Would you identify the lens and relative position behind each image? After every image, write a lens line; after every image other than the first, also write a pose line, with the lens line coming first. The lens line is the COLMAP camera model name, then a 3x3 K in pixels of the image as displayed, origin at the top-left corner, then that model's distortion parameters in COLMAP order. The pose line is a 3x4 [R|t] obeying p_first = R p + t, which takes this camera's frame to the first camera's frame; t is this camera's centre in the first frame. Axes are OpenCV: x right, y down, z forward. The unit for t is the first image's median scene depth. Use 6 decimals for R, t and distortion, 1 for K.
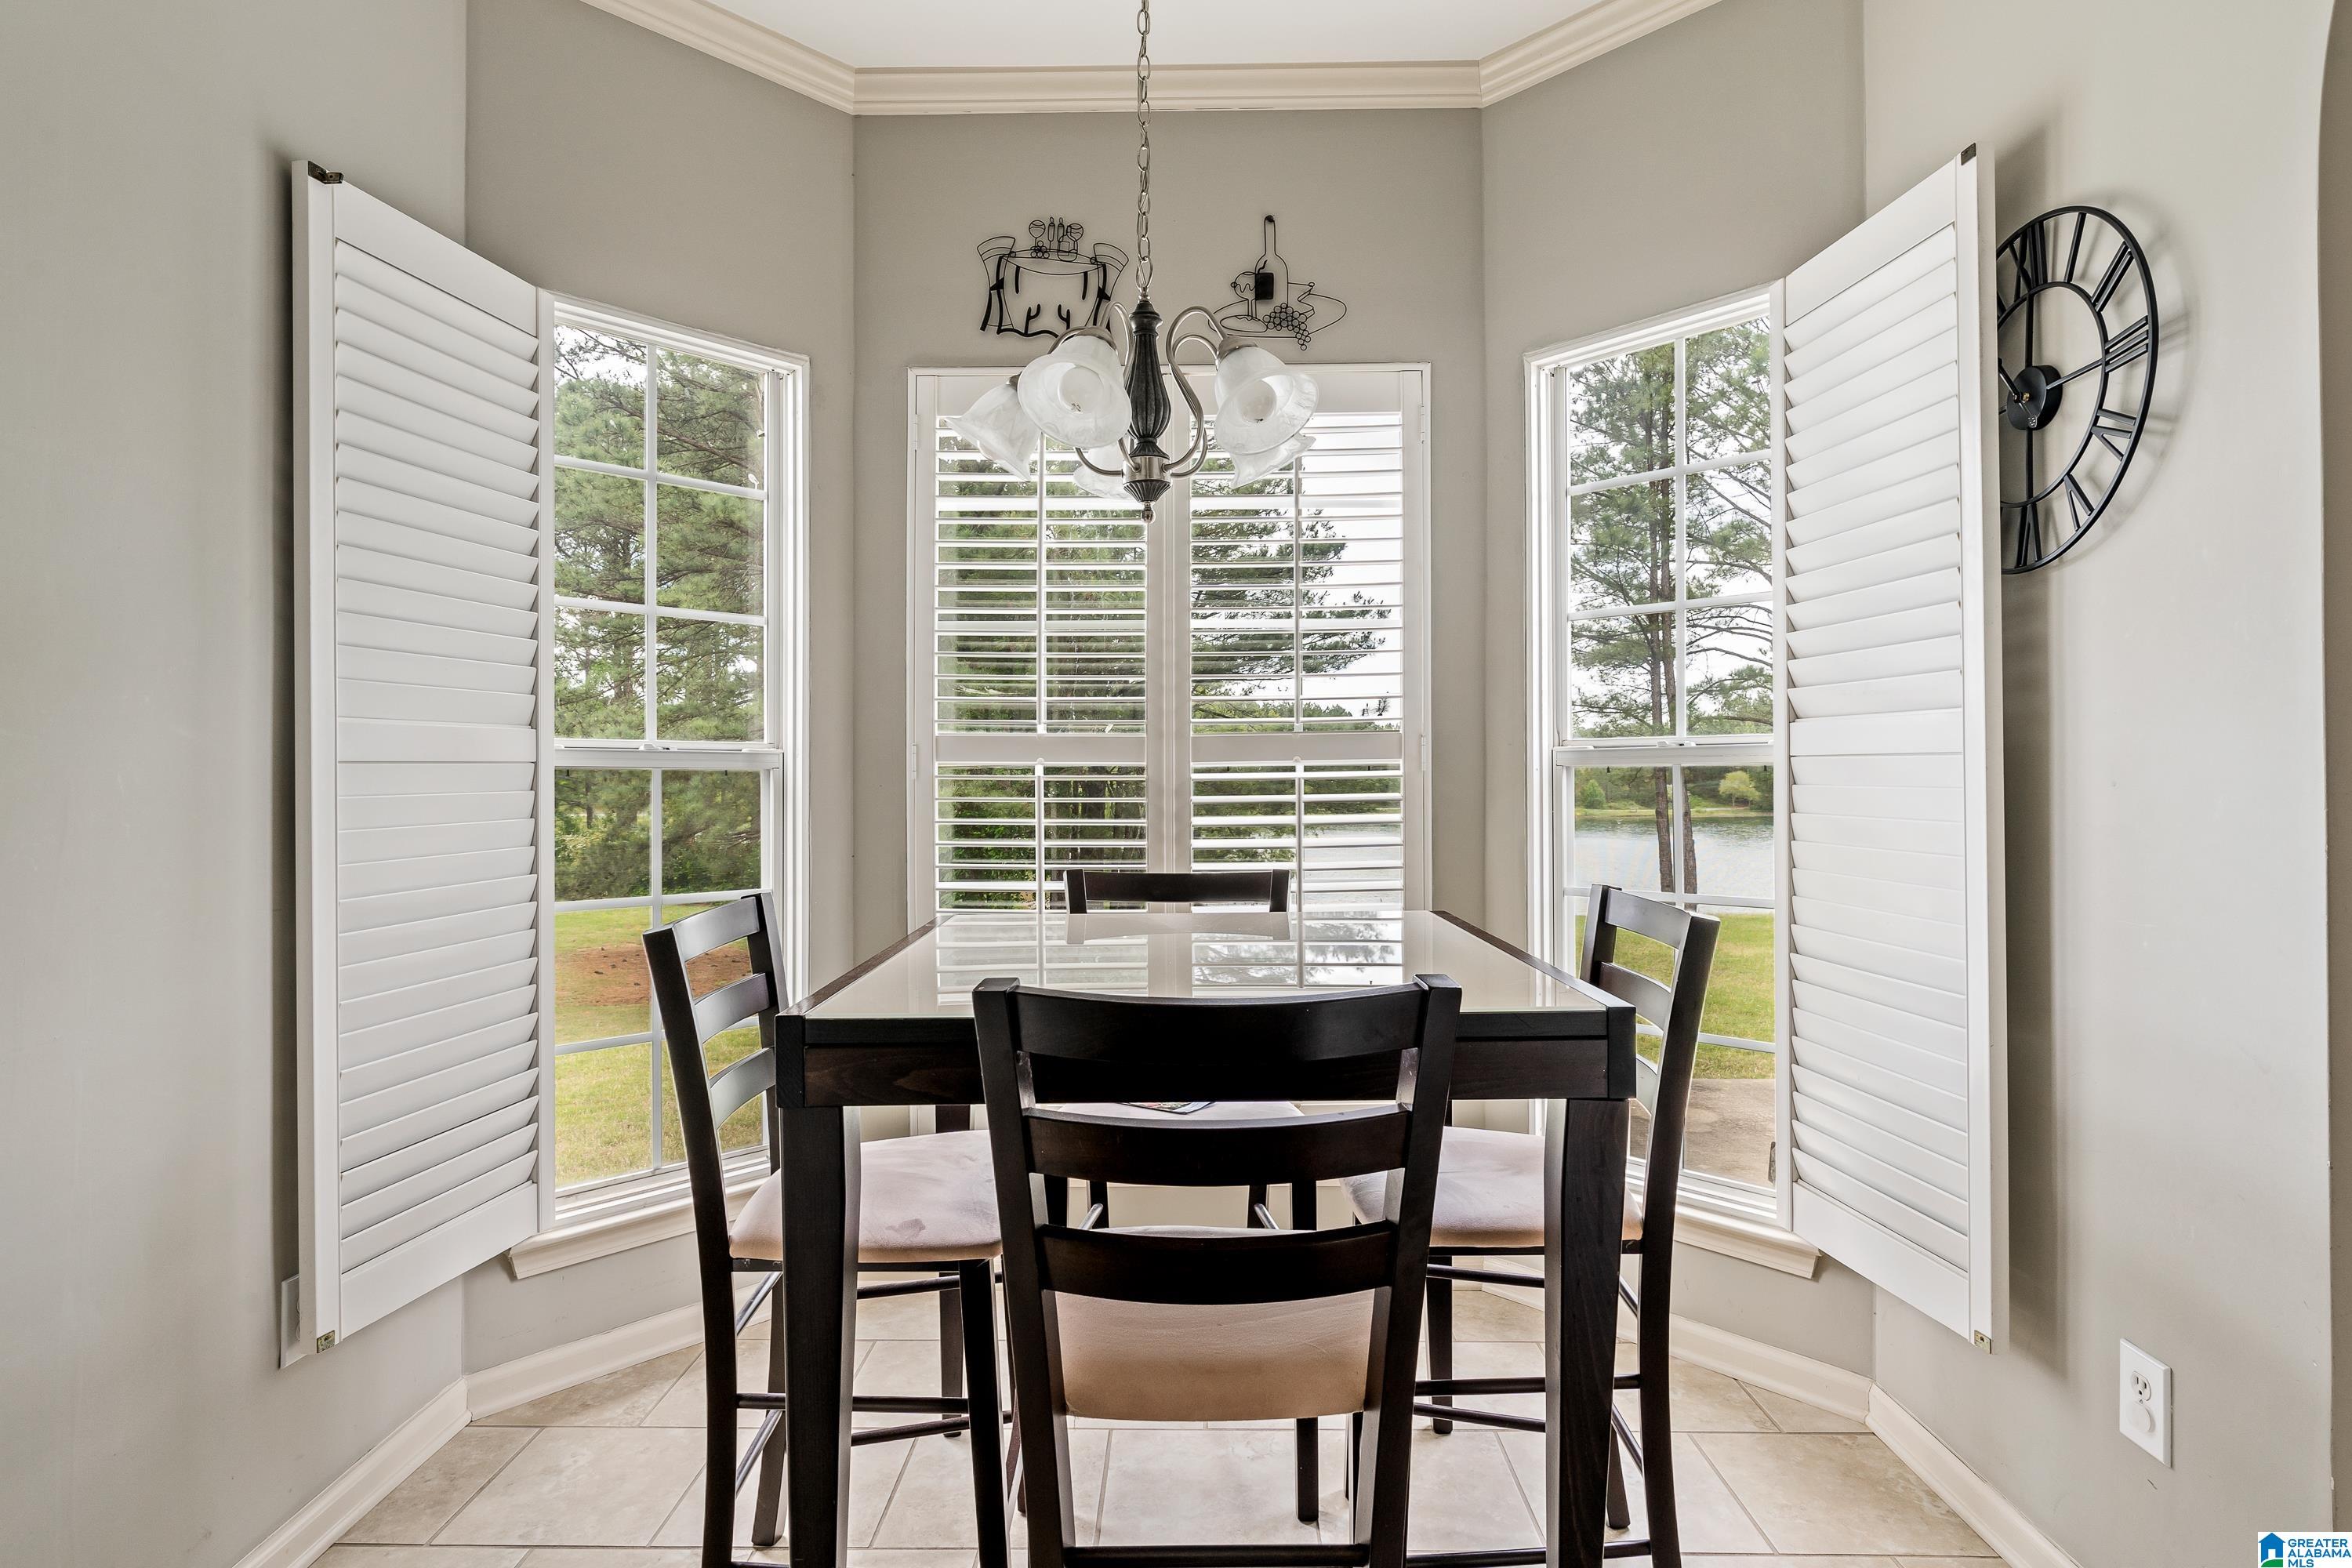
lens RADIAL K [[1331.5, 0, 1175.9], [0, 1331.5, 778.2], [0, 0, 1]] dist [0.000060, 0.000783]
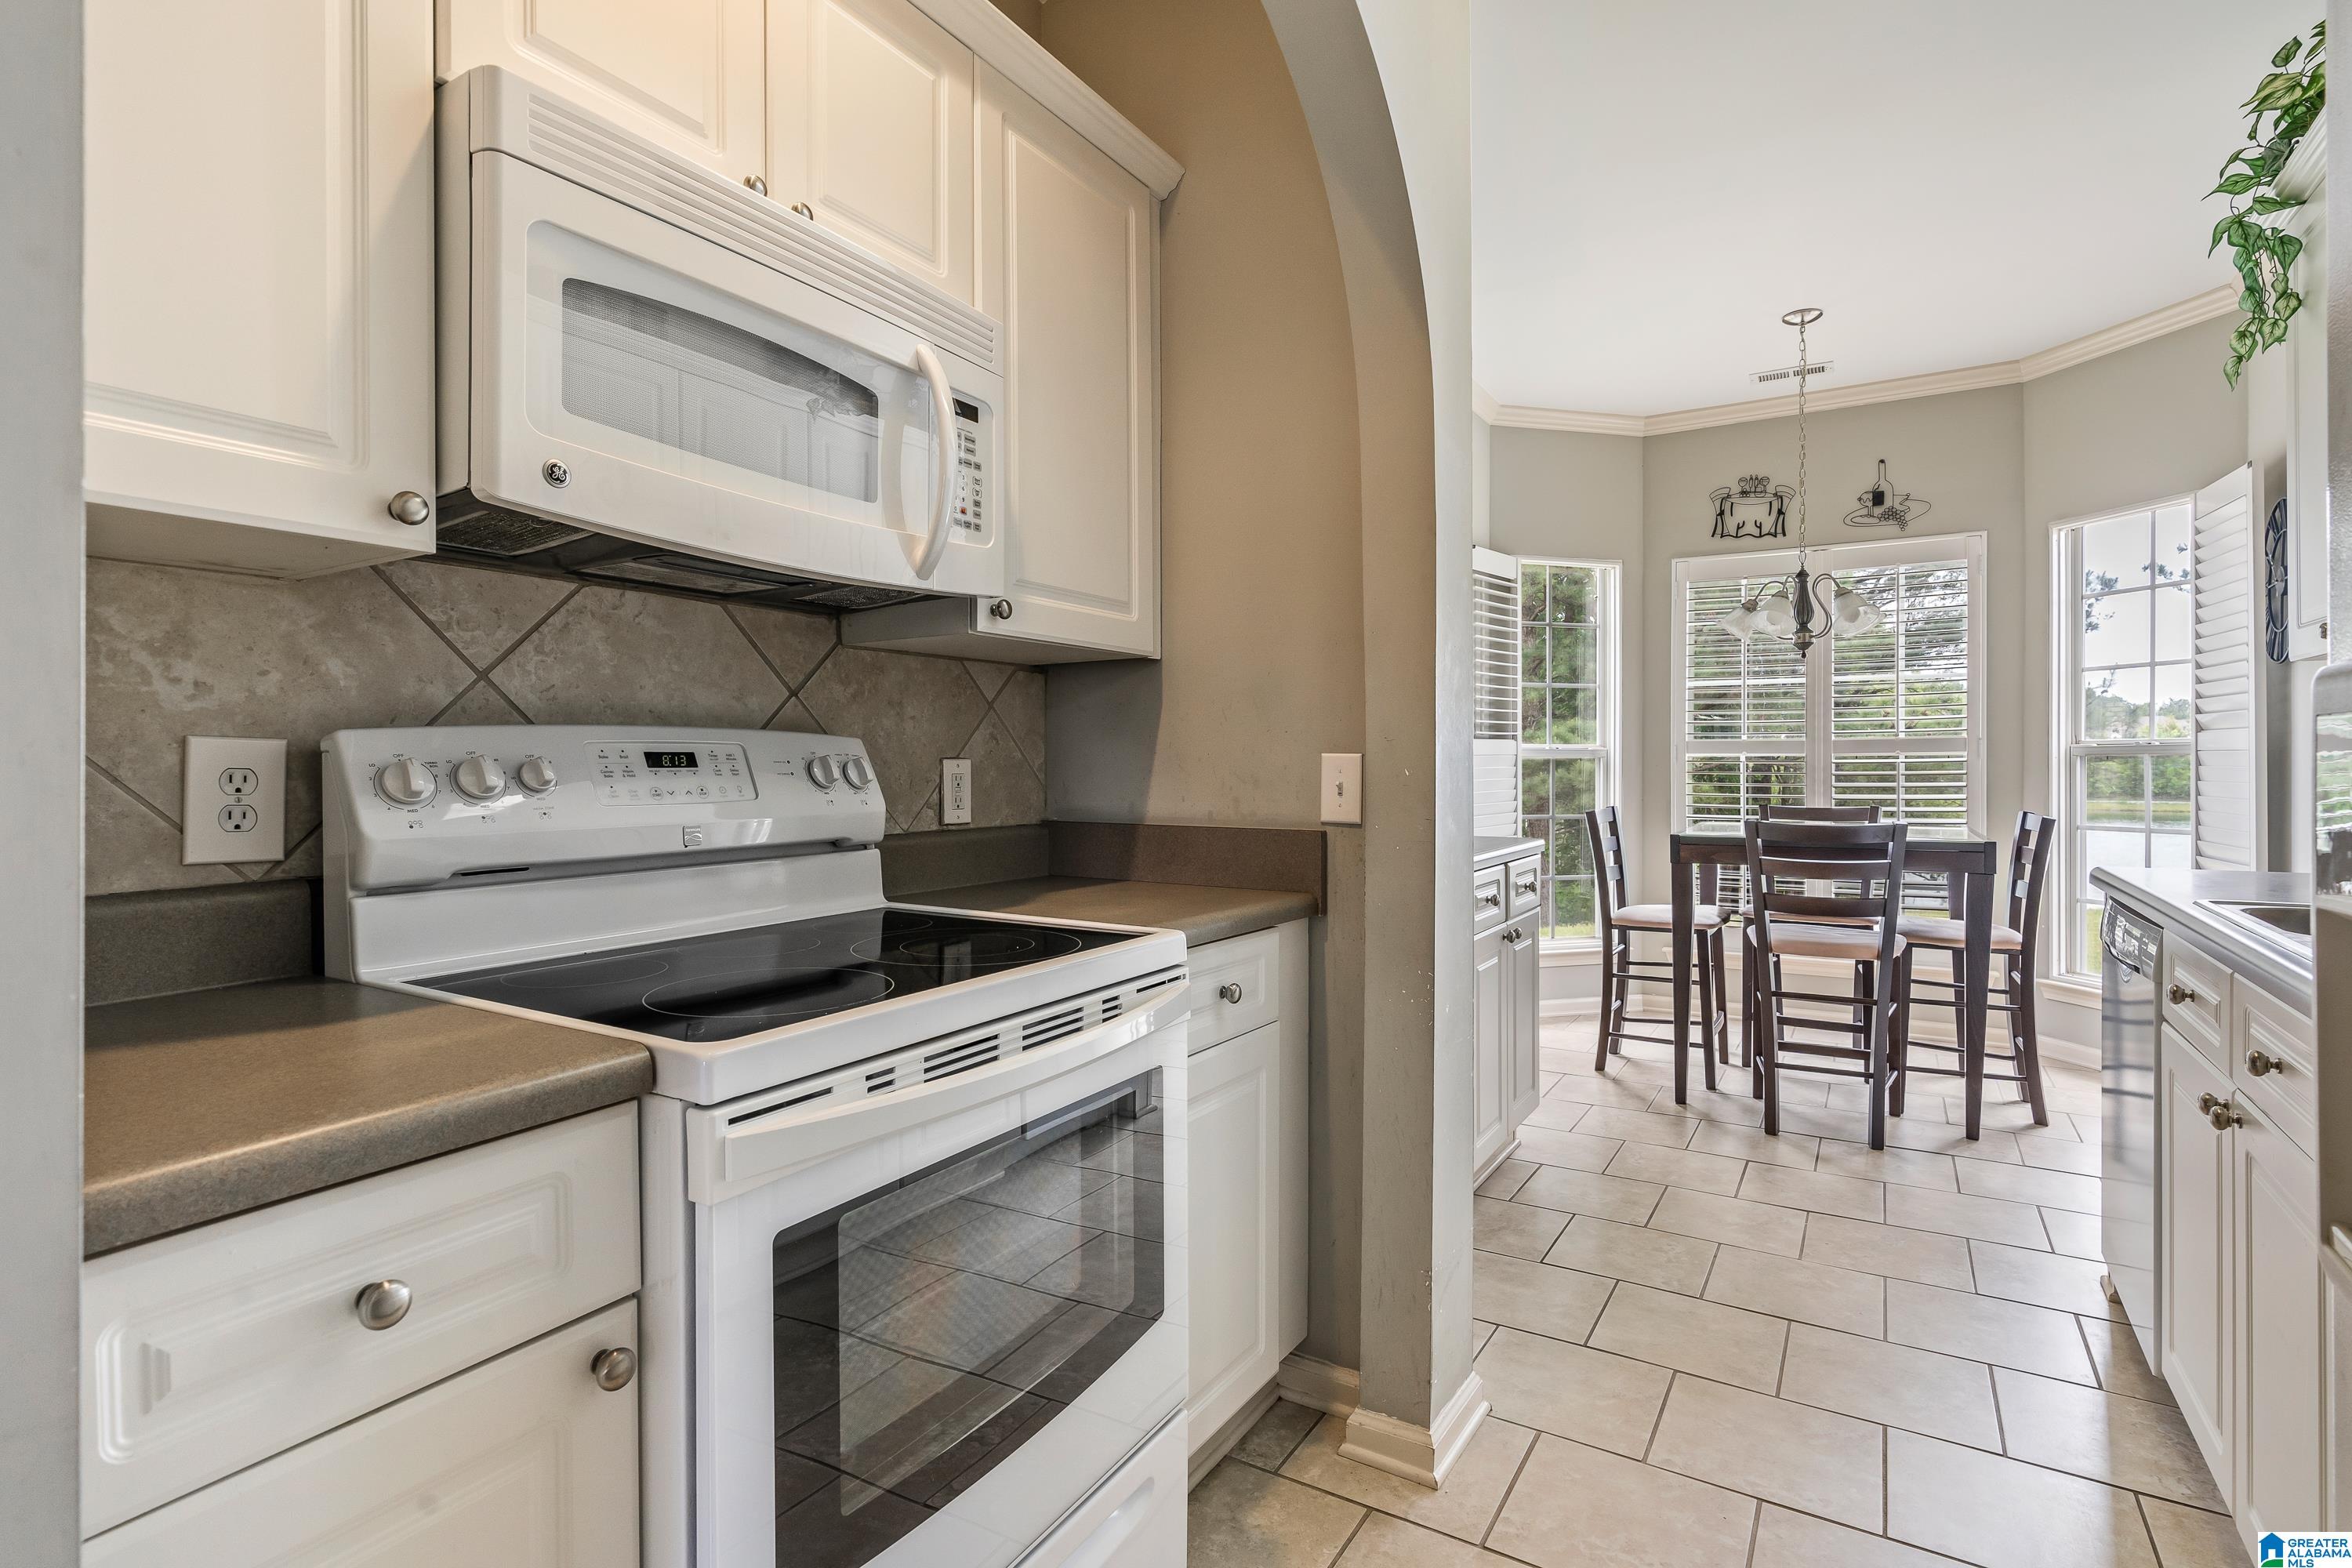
lens RADIAL K [[1170.1, 0, 1163.4], [0, 1170.1, 770.2], [0, 0, 1]] dist [0.000469, -0.000344]
pose [[0.861914, 0.003589, -0.507041, 0.035644], [0.000725, 0.999965, 0.008311, -0.002856], [0.507053, -0.007531, 0.861882, -0.924411]]
